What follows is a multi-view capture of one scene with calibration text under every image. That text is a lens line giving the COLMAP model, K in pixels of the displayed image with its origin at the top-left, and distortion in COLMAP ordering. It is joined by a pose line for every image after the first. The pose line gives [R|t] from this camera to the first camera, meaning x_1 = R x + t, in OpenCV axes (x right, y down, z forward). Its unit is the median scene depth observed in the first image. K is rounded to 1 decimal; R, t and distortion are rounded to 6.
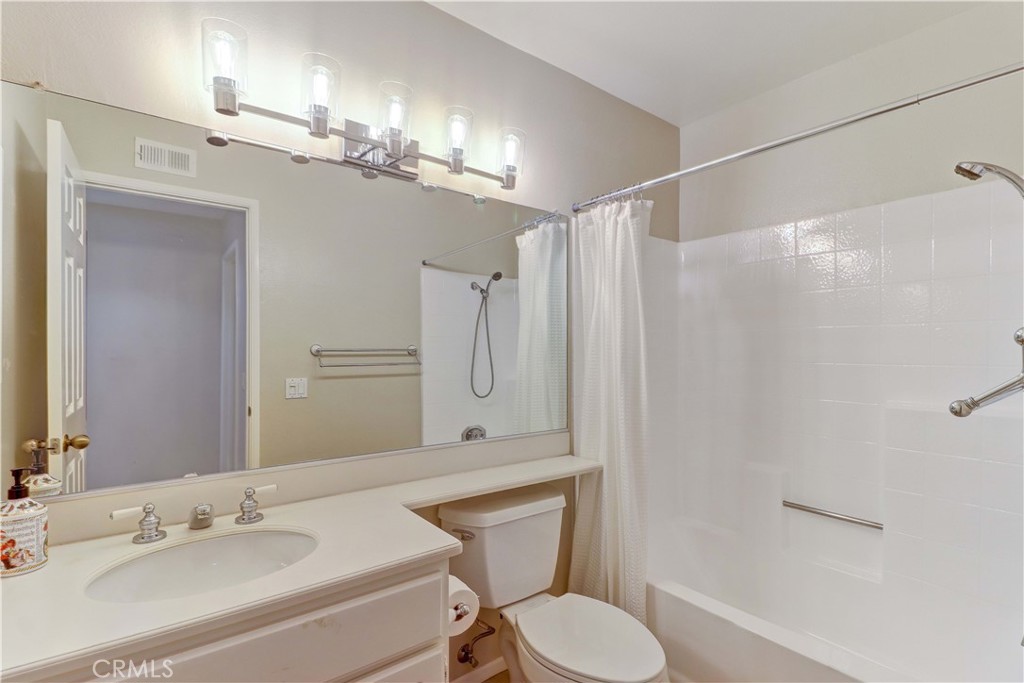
lens RADIAL K [[472.3, 0, 522.2], [0, 472.3, 343.3], [0, 0, 1]] dist [0.013755, -0.013298]
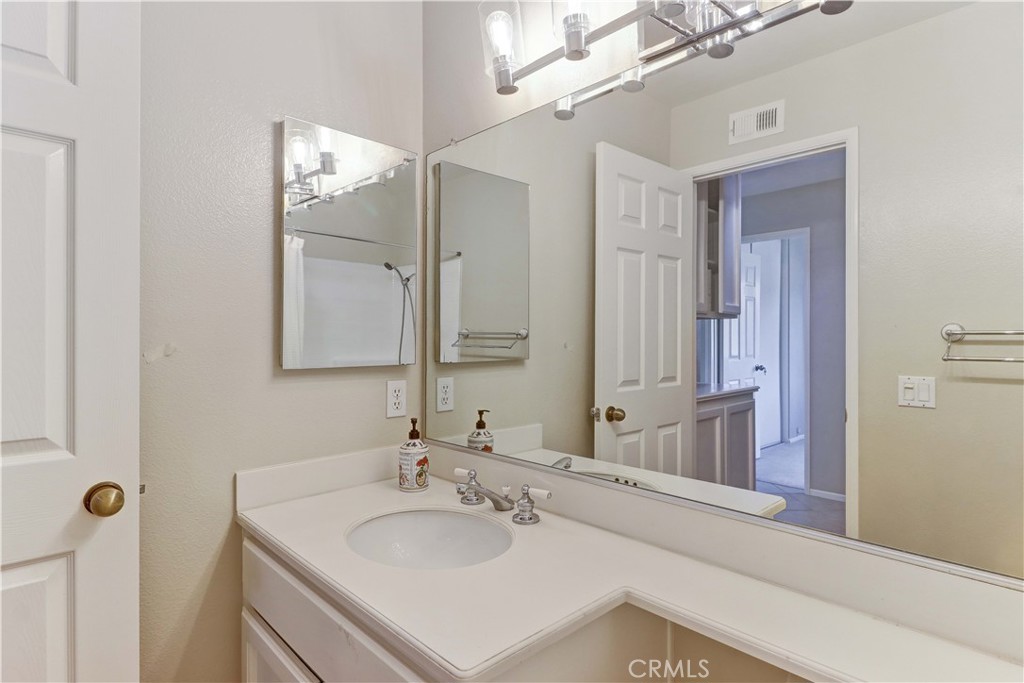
lens RADIAL K [[534.5, 0, 512.7], [0, 534.5, 330.5], [0, 0, 1]] dist [0.003000, 0.000204]
pose [[0.105148, -0.006606, -0.994435, 0.302268], [0.019816, 0.999793, -0.004547, 0.005811], [0.994259, -0.019228, 0.105257, 0.578724]]
